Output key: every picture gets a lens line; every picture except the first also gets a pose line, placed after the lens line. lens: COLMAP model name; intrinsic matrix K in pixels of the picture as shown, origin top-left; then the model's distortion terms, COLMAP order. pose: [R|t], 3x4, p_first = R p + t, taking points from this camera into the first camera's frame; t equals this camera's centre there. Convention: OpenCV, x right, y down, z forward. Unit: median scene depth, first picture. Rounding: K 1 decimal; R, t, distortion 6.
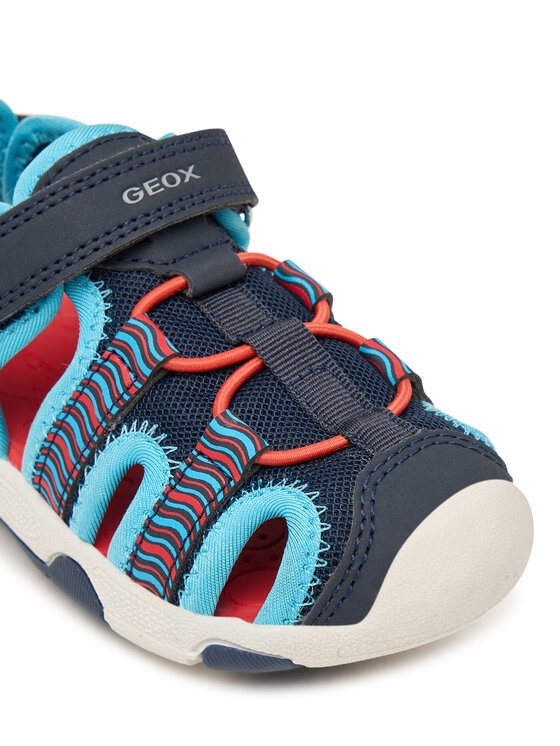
lens RADIAL K [[1763.0, 0, 280.0], [0, 1763.0, 373.0], [0, 0, 1]] dist [-0.002683, -0.041017]
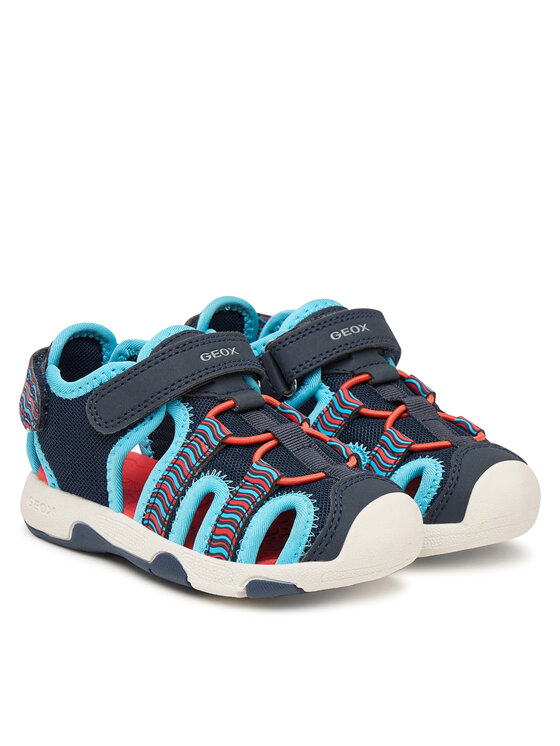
lens RADIAL K [[2195.2, 0, 280.0], [0, 2195.2, 373.0], [0, 0, 1]] dist [-0.001549, -0.076610]
pose [[0.997667, 0.012154, 0.067181, -0.163144], [0.008117, 0.955928, -0.293487, 0.601860], [-0.067787, 0.293348, 0.953599, -1.213827]]
